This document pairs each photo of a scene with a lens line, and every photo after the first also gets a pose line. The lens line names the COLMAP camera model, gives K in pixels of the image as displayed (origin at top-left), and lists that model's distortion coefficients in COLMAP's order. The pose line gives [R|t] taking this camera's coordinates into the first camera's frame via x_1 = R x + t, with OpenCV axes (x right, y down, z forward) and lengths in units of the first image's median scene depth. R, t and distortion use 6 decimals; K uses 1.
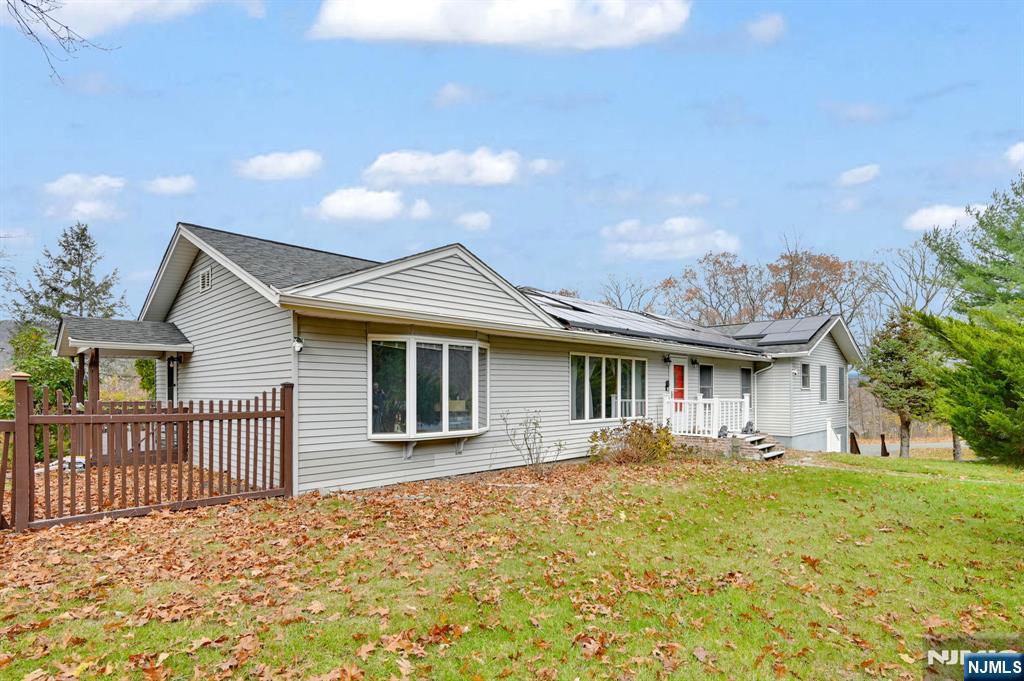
lens RADIAL K [[529.3, 0, 514.6], [0, 529.3, 374.4], [0, 0, 1]] dist [-0.001627, -0.000754]
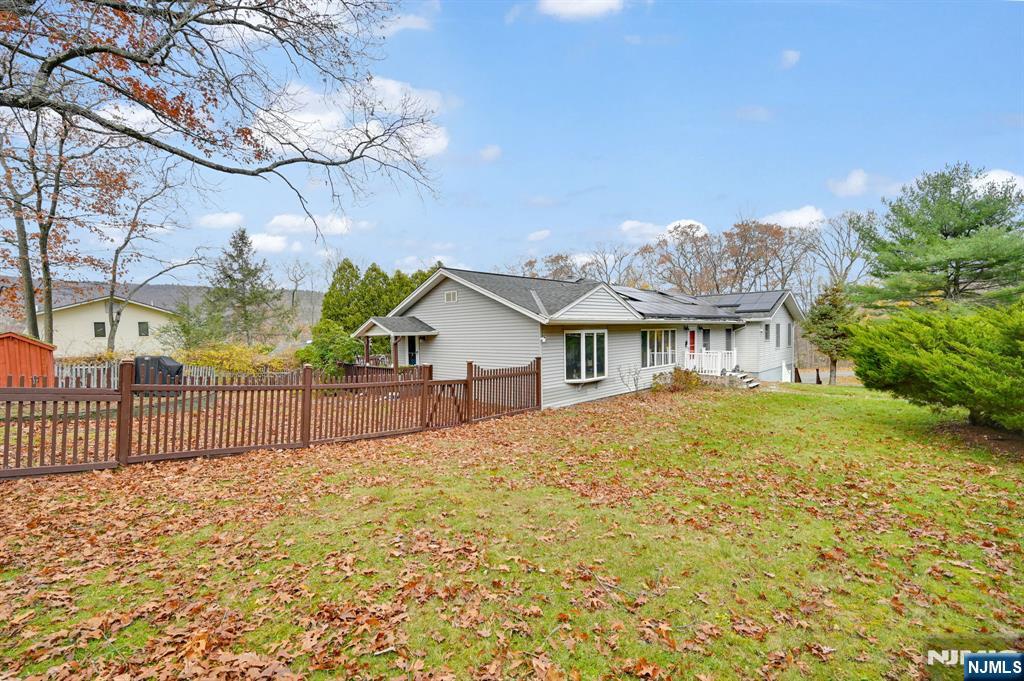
lens RADIAL K [[413.5, 0, 514.2], [0, 413.5, 340.9], [0, 0, 1]] dist [0.001475, 0.000212]
pose [[0.999631, -0.017972, -0.020372, -0.163714], [0.018856, 0.998851, 0.044050, -0.041033], [0.019557, -0.044418, 0.998822, -0.216513]]
